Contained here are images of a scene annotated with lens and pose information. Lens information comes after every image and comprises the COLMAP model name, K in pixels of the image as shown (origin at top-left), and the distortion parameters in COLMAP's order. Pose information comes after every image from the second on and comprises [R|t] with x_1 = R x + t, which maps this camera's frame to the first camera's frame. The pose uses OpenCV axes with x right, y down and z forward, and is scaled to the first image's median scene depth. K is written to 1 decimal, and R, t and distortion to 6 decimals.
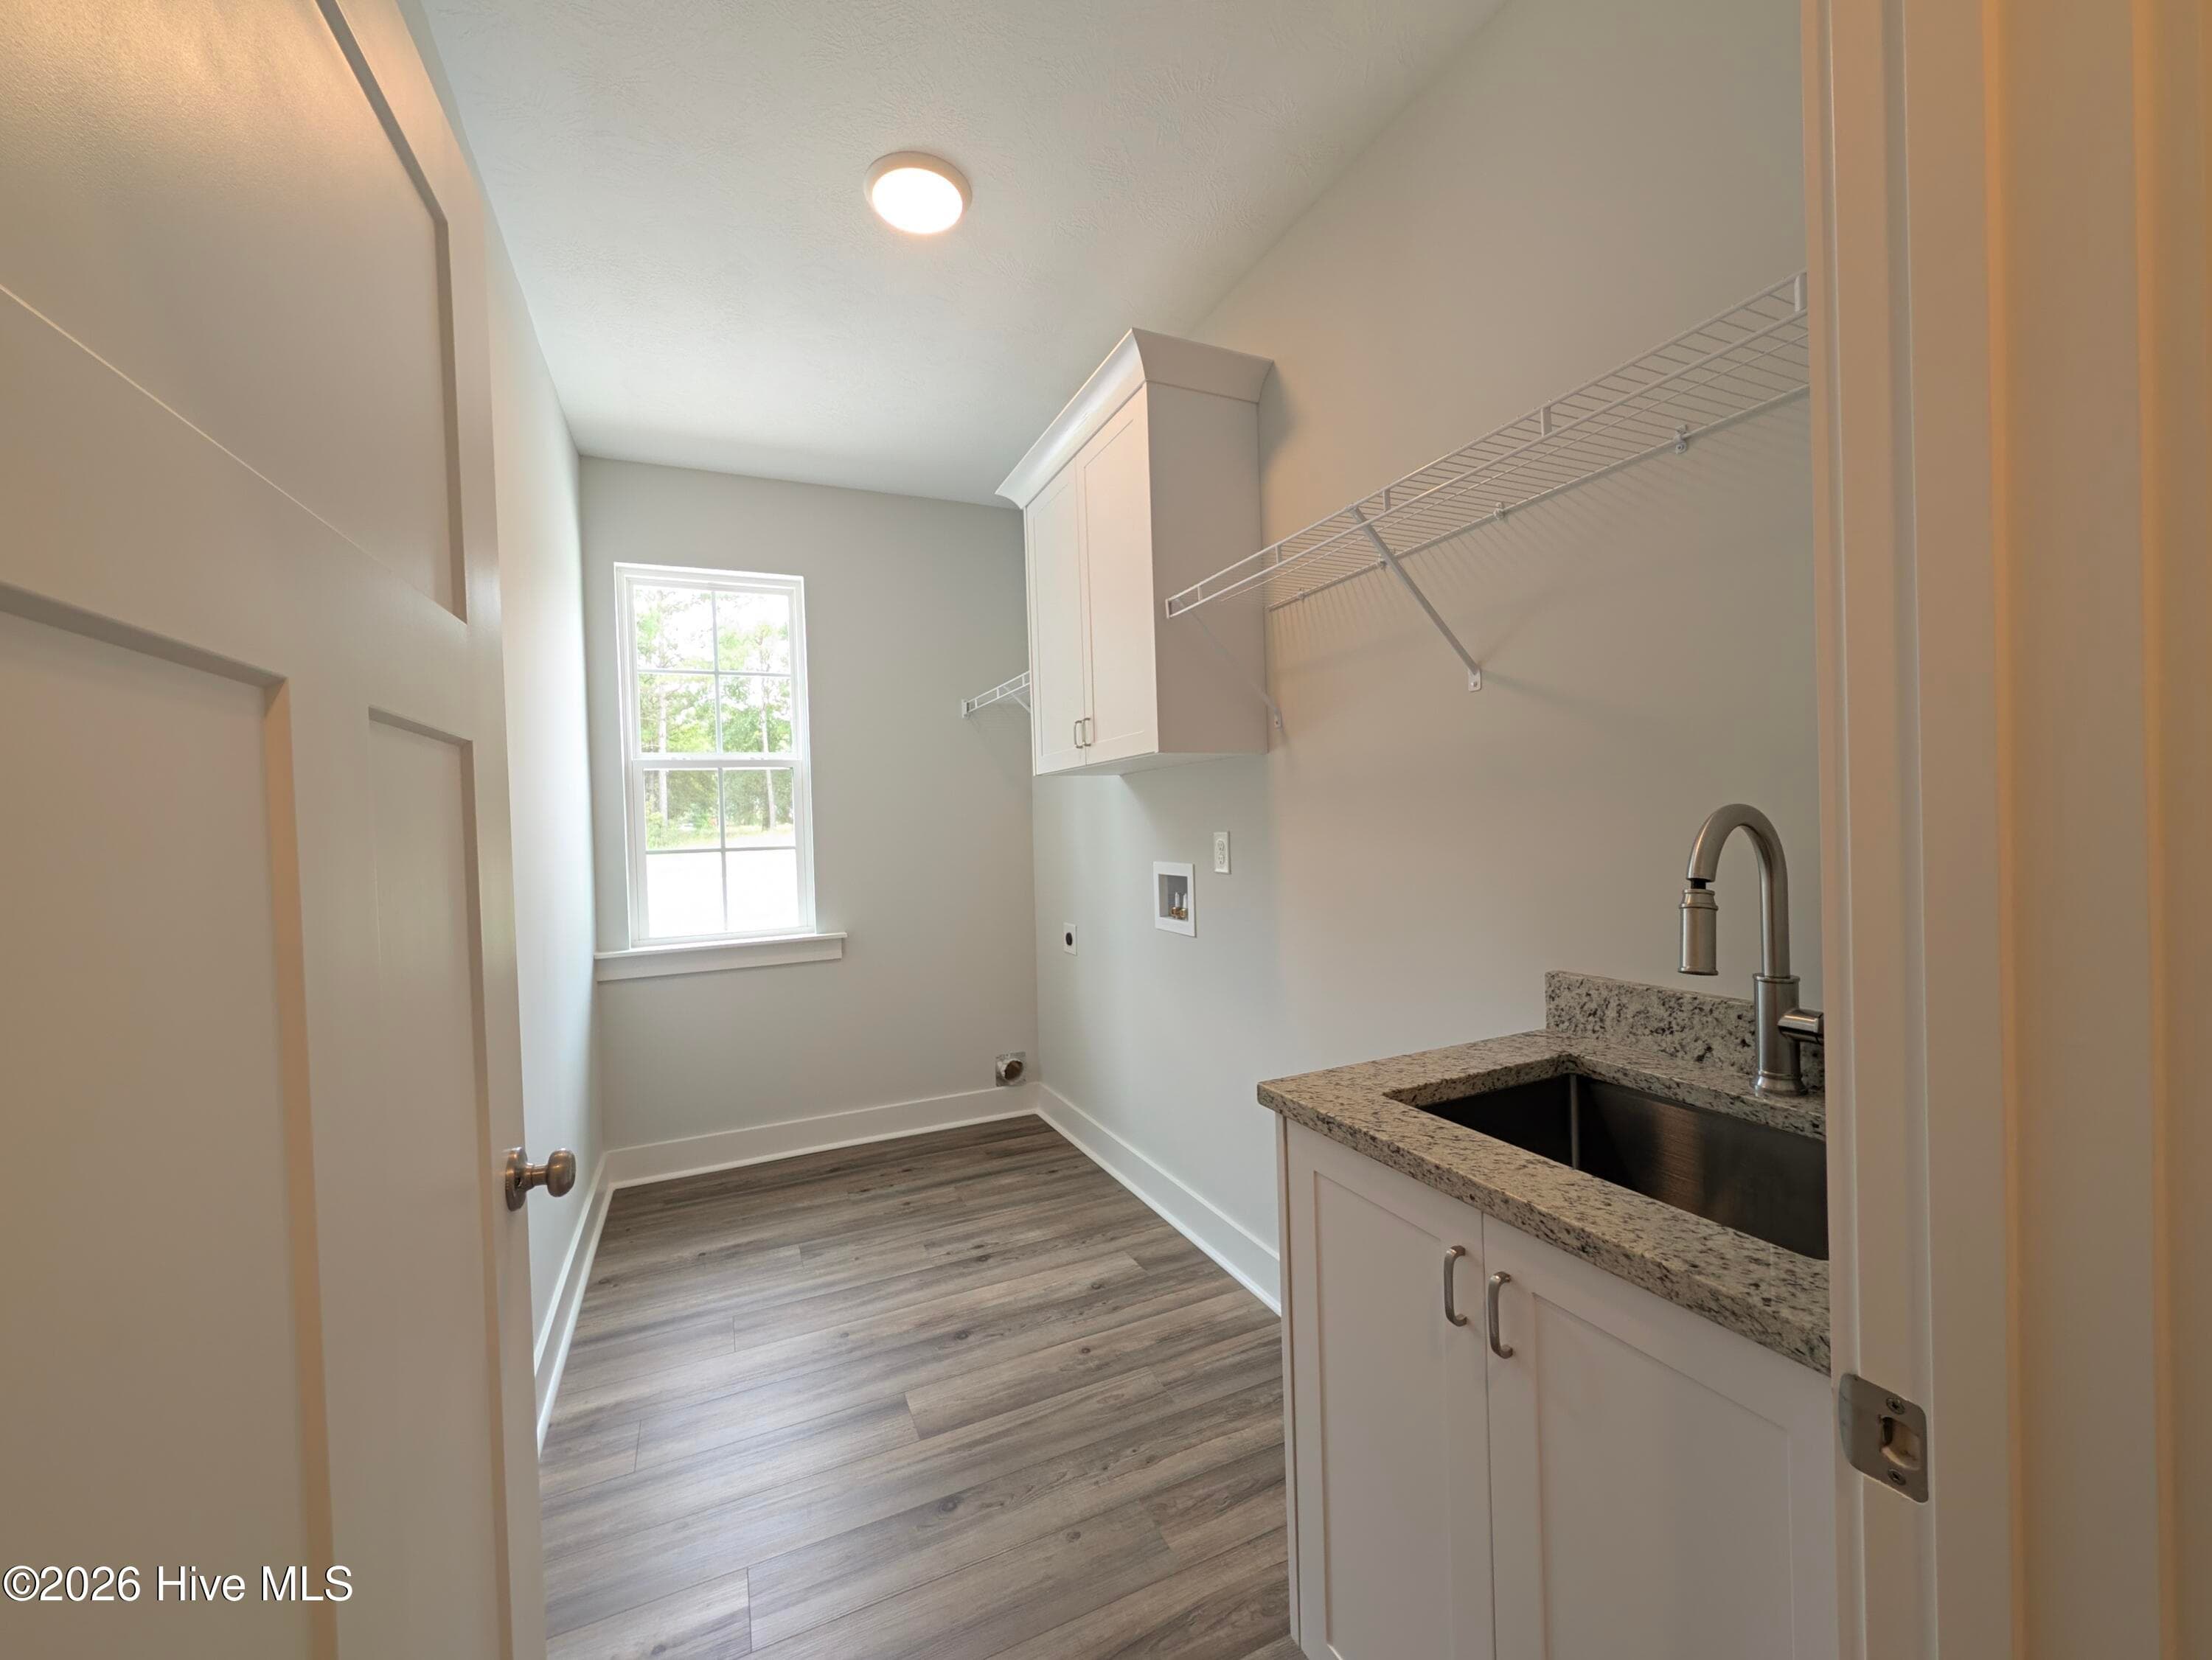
lens RADIAL K [[859.5, 0, 1105.6], [0, 859.5, 833.9], [0, 0, 1]] dist [0.003124, -0.000102]
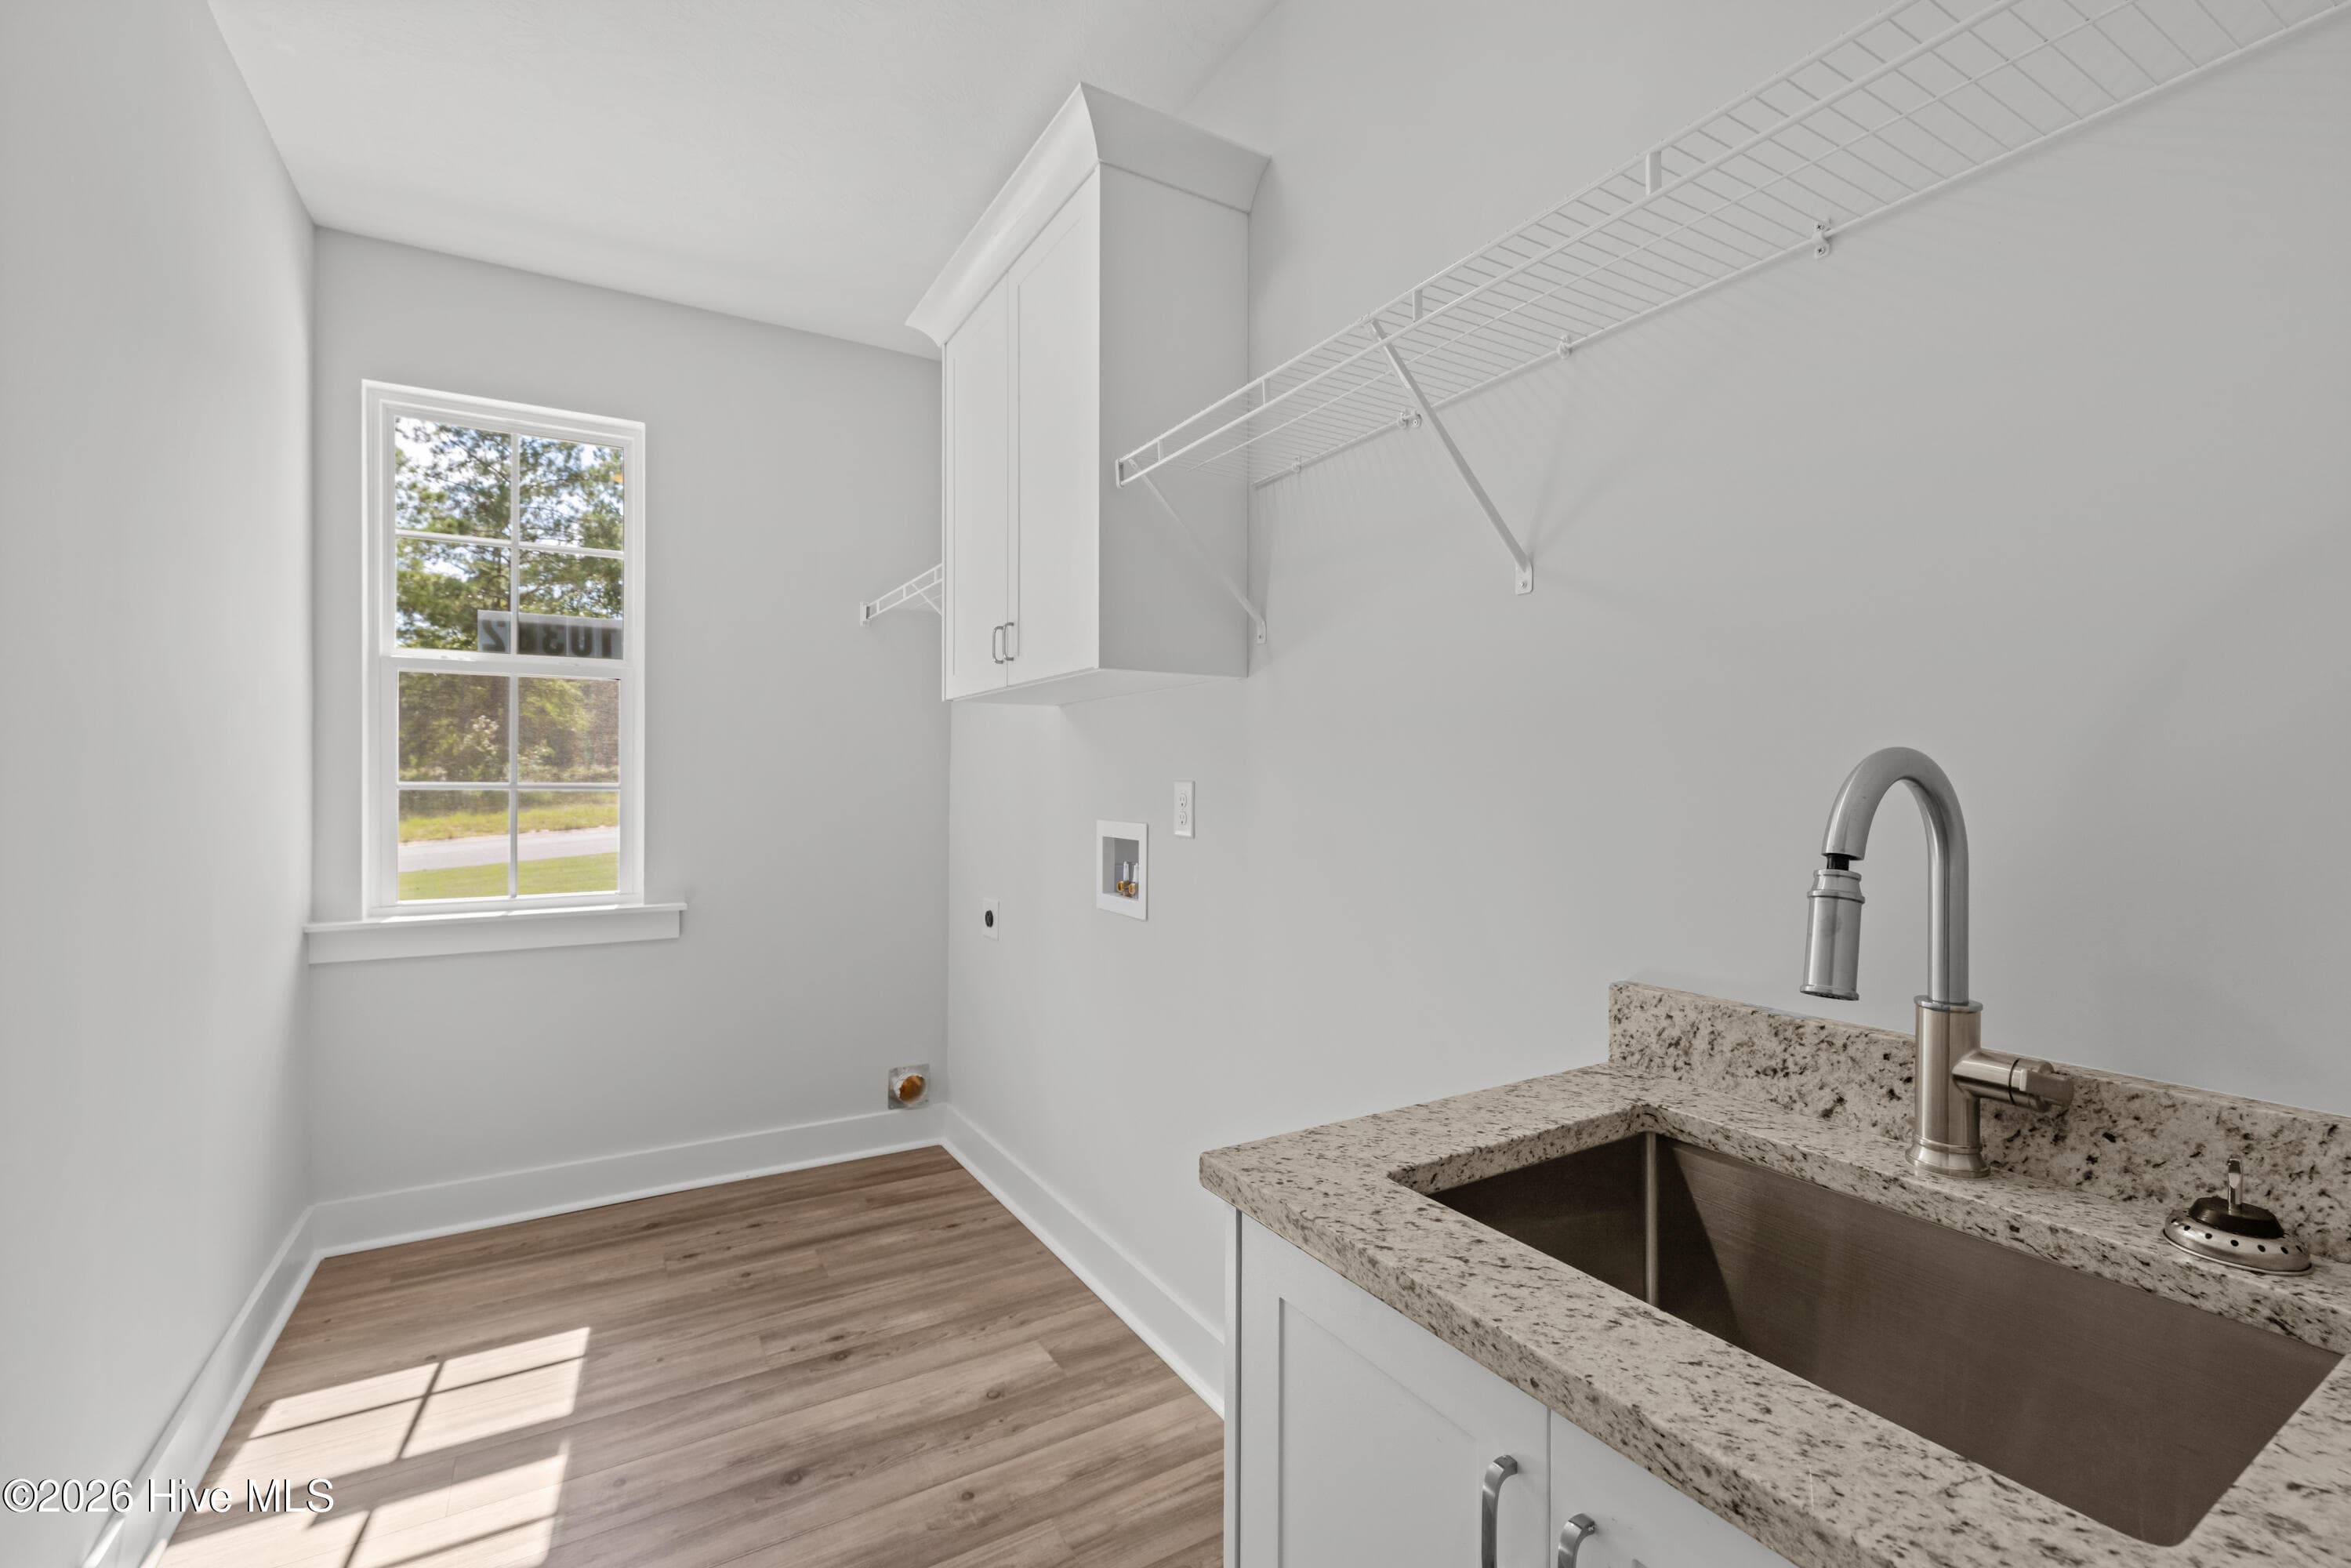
lens RADIAL K [[1003.9, 0, 1175.5], [0, 1003.9, 784.0], [0, 0, 1]] dist [-0.000442, 0.000665]
pose [[0.993885, 0.035112, 0.104693, 0.055580], [-0.033990, 0.999344, -0.012485, 0.016960], [-0.105063, 0.008850, 0.994426, 0.197821]]
